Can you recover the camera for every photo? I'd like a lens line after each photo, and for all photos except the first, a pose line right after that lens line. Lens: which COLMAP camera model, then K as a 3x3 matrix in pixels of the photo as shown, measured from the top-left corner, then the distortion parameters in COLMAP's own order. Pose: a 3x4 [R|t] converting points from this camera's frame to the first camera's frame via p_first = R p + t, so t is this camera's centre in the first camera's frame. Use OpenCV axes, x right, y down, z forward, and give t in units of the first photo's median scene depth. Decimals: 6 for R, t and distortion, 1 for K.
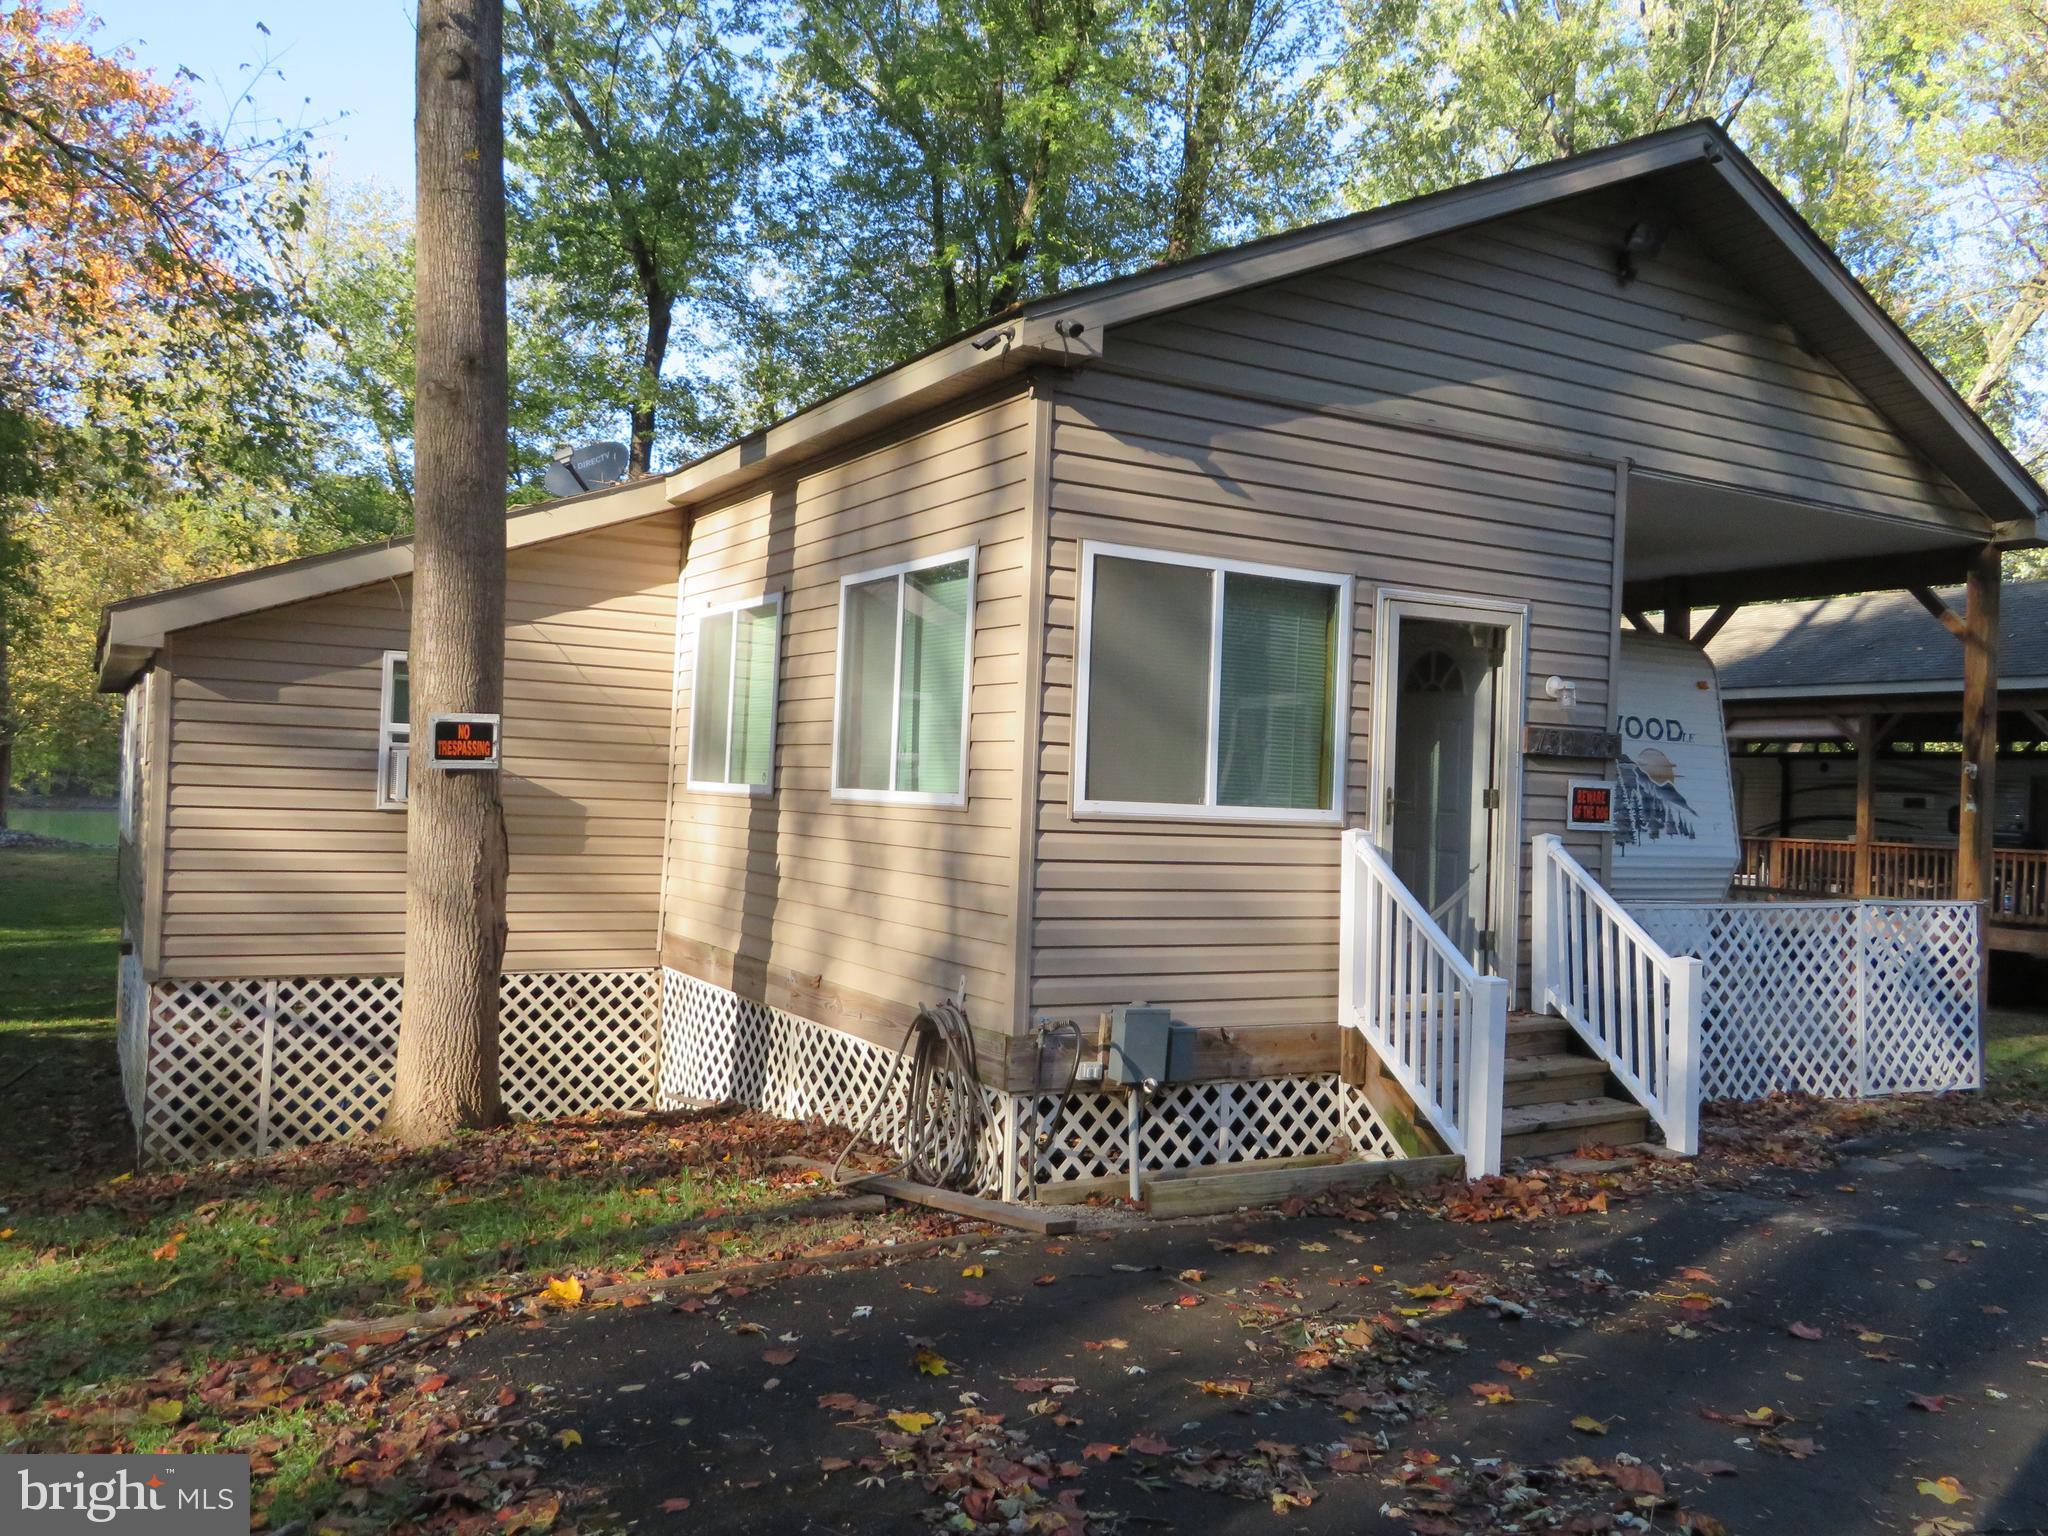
lens RADIAL K [[1627.3, 0, 1026.3], [0, 1627.3, 761.9], [0, 0, 1]] dist [-0.003840, 0.002279]
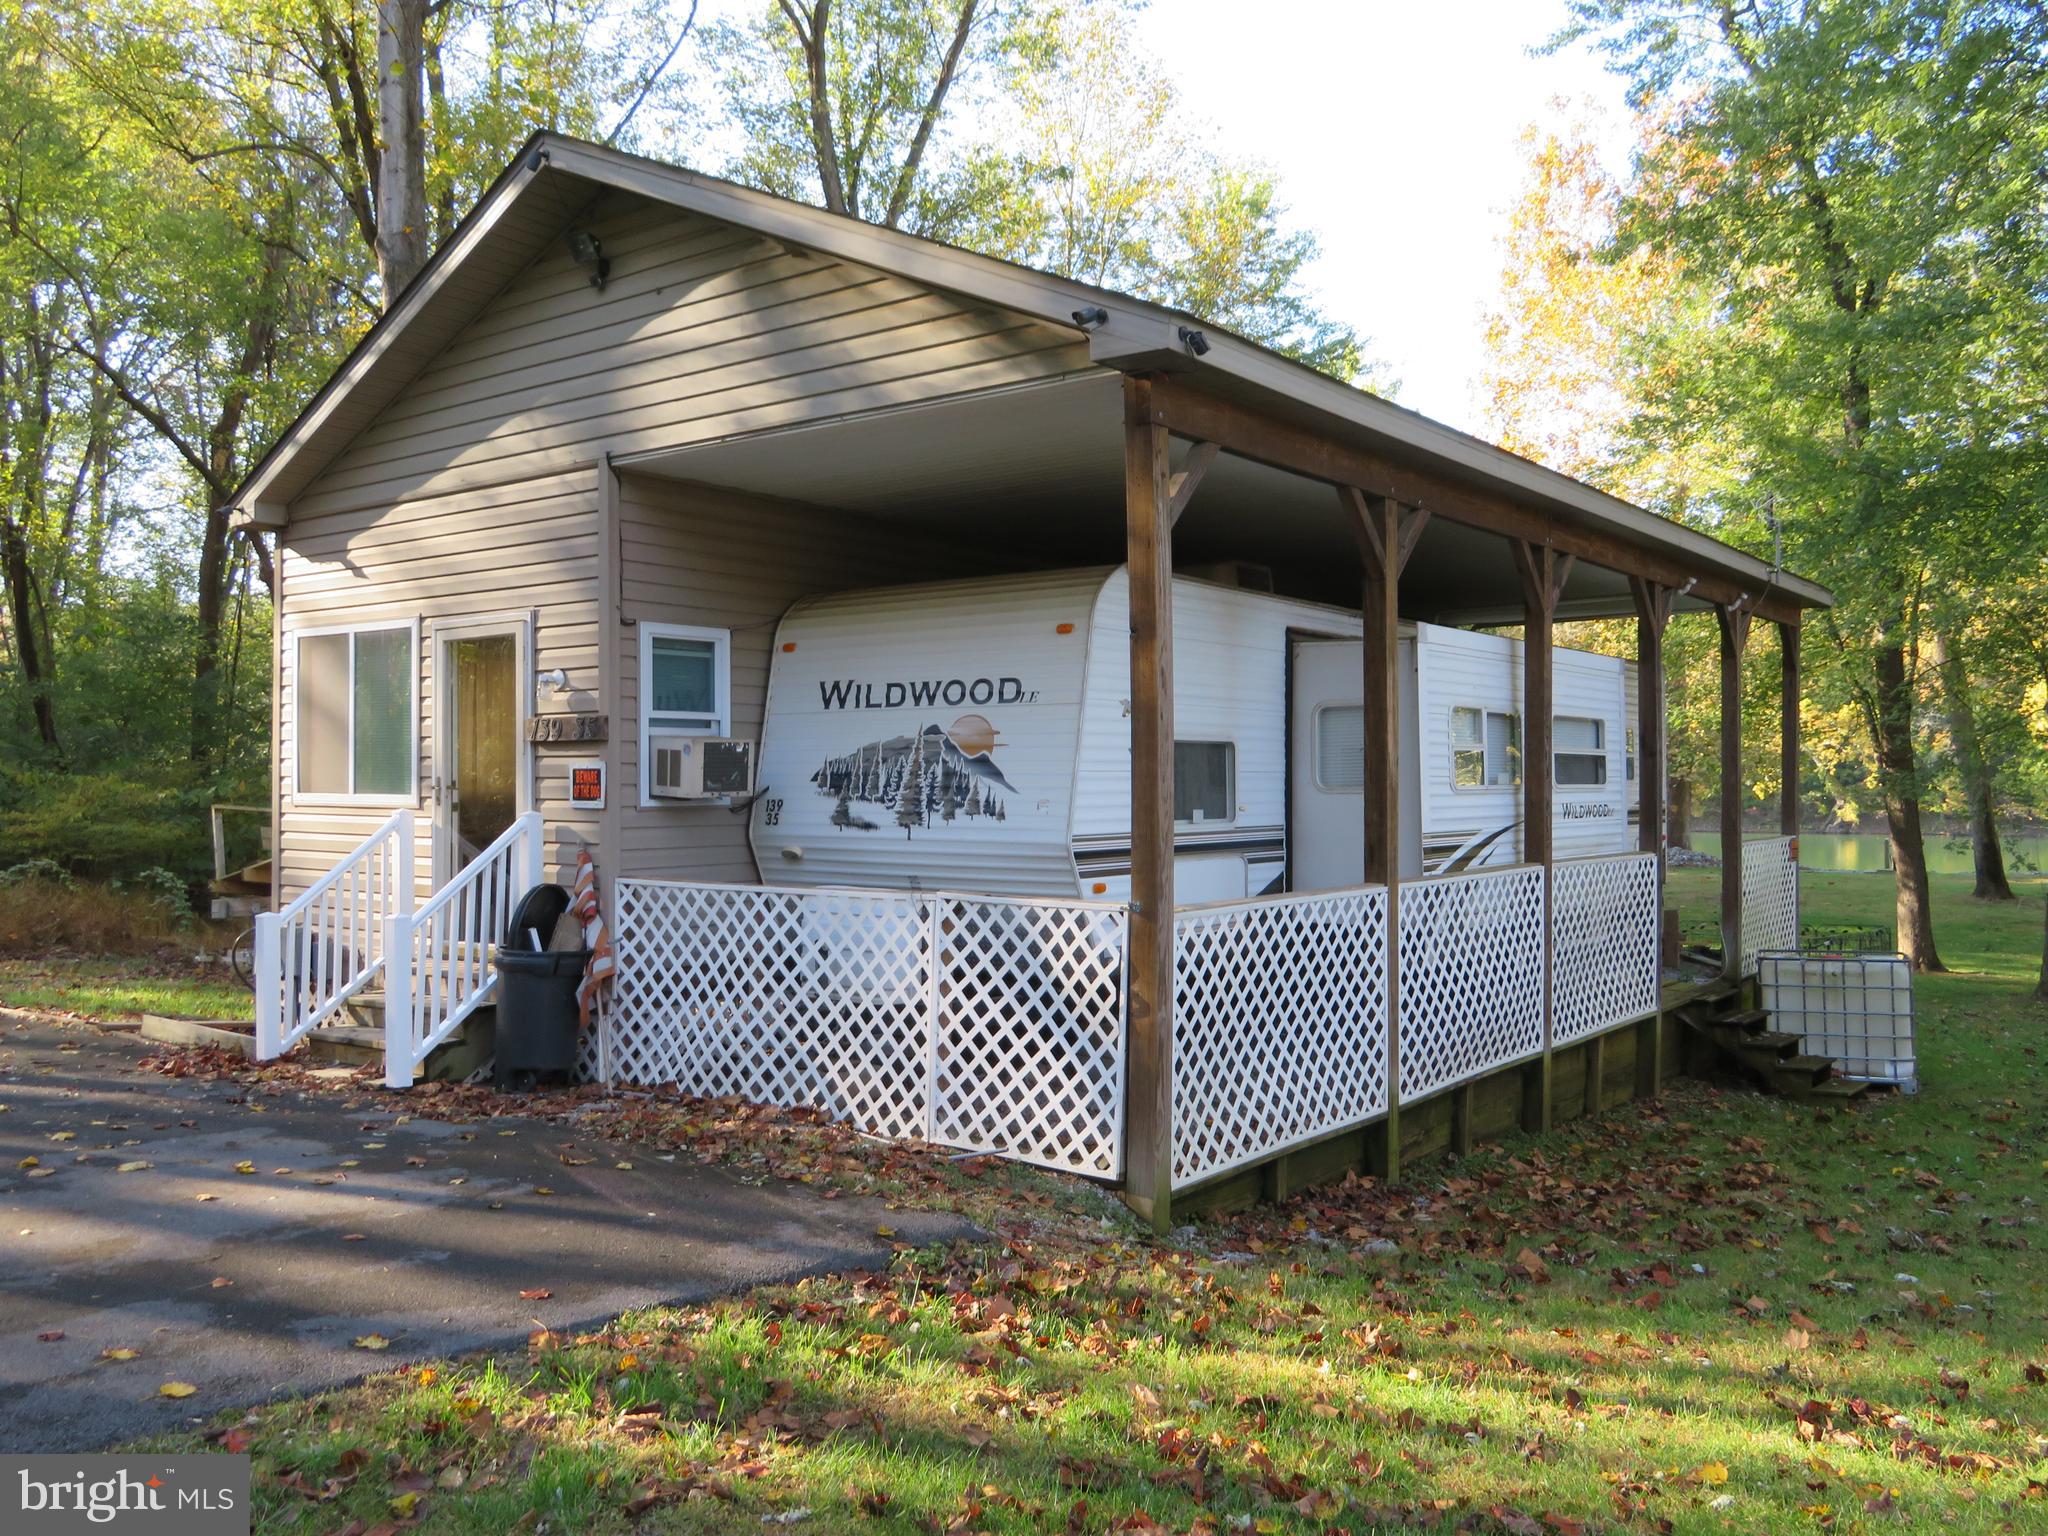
lens RADIAL K [[1627.3, 0, 1028.9], [0, 1627.3, 768.5], [0, 0, 1]] dist [-0.003840, 0.002279]
pose [[0.388455, -0.041983, -0.920511, 1.446068], [0.030019, 0.999008, -0.032896, 0.060002], [0.920979, -0.014854, 0.389330, 0.847156]]
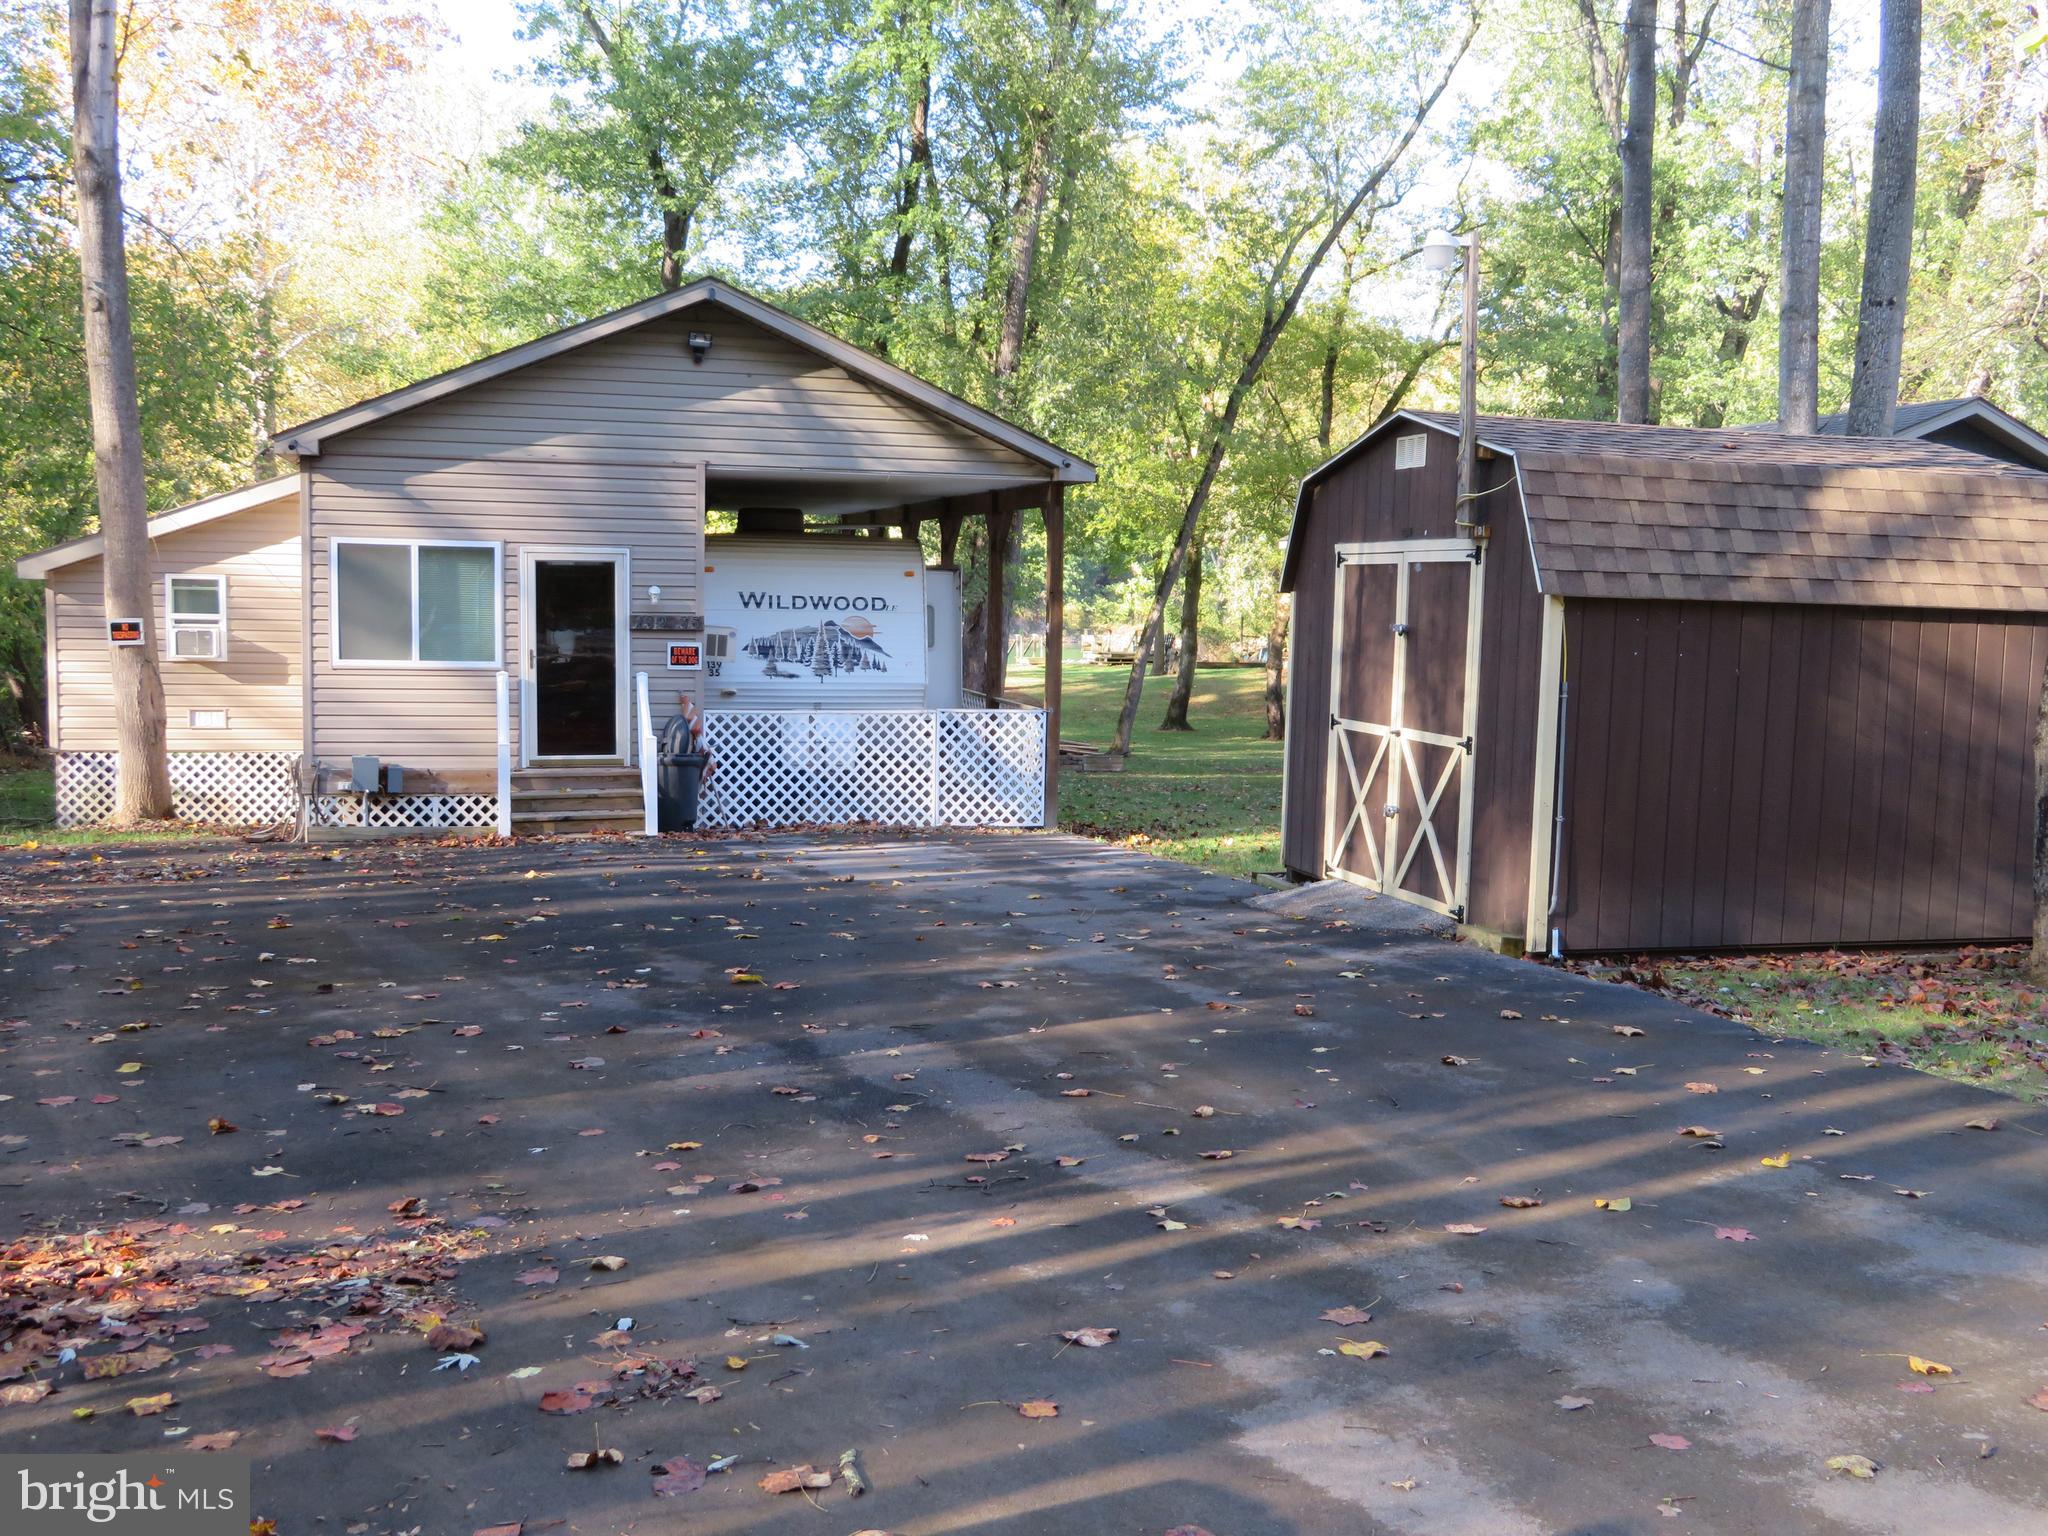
lens RADIAL K [[1881.5, 0, 1025.7], [0, 1881.5, 765.4], [0, 0, 1]] dist [-0.006126, 0.000000]
pose [[0.968777, 0.006044, -0.247859, 1.236167], [0.020008, 0.994536, 0.102454, -0.059624], [0.247124, -0.104215, 0.963363, -0.945336]]
